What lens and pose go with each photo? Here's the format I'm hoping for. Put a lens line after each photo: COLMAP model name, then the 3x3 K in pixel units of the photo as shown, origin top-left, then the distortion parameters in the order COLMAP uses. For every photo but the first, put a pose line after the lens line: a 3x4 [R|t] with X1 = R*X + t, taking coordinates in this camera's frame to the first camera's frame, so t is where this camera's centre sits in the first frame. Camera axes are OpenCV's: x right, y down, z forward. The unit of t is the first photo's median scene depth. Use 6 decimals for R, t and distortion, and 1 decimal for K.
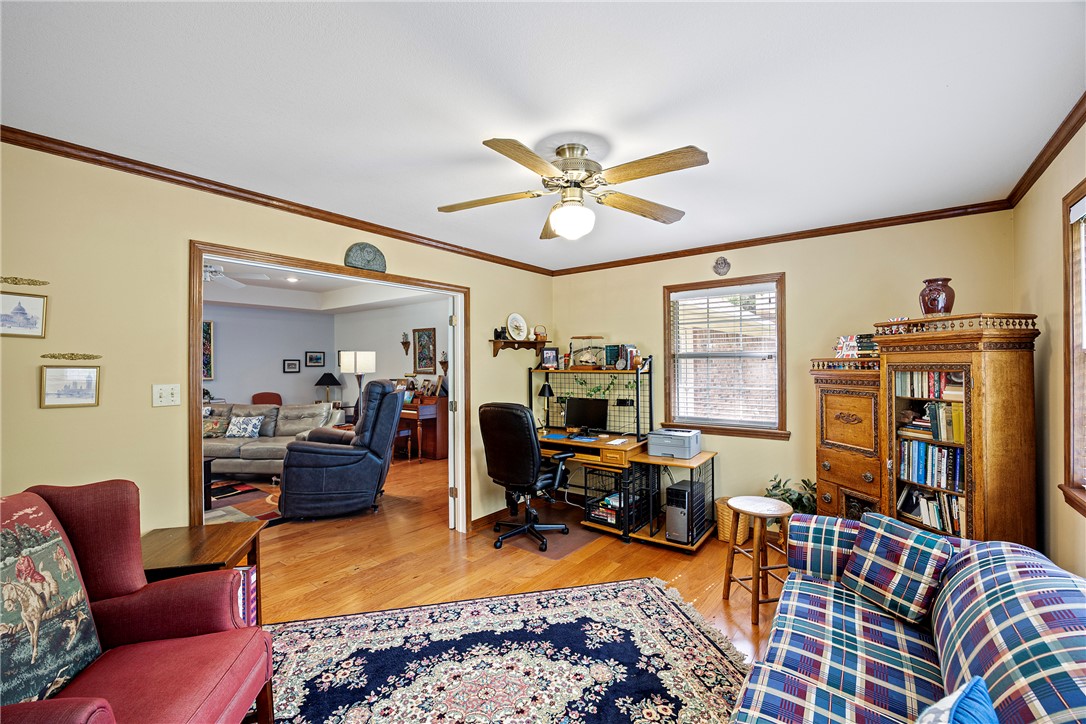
lens RADIAL K [[454.9, 0, 549.2], [0, 454.9, 360.8], [0, 0, 1]] dist [-0.001645, -0.000169]
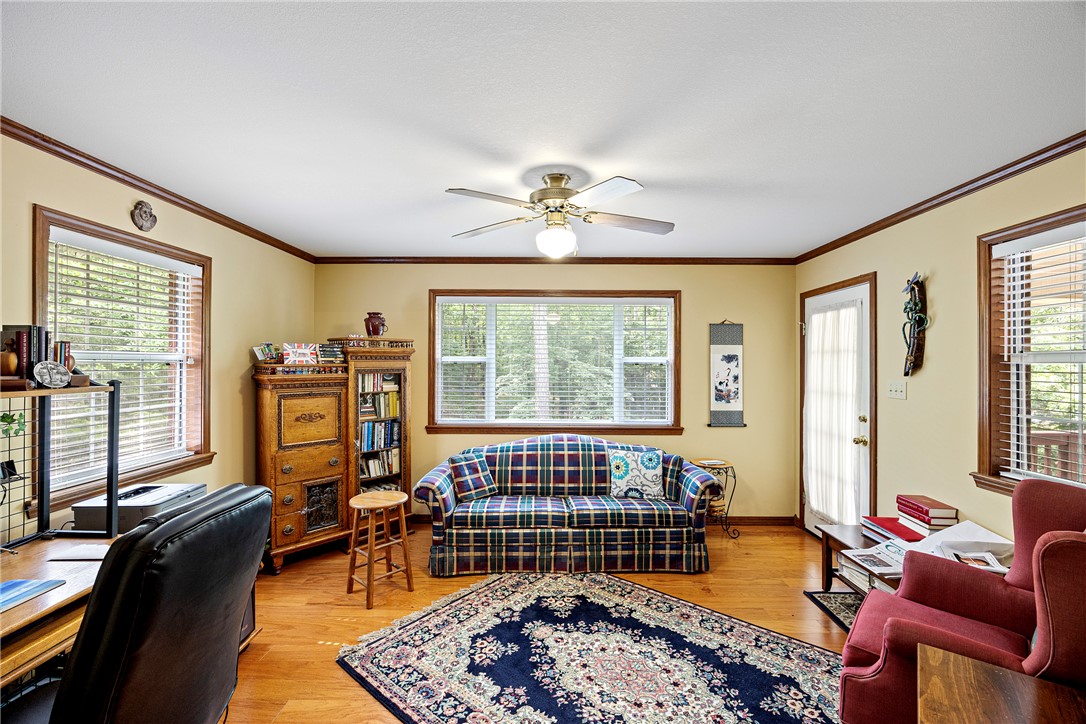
lens RADIAL K [[454.9, 0, 549.2], [0, 454.9, 360.8], [0, 0, 1]] dist [-0.001645, -0.000169]
pose [[-0.595650, 0.014091, 0.803120, -0.775659], [0.002317, 0.999872, -0.015824, 0.006686], [-0.803241, -0.007565, -0.595607, 1.552965]]
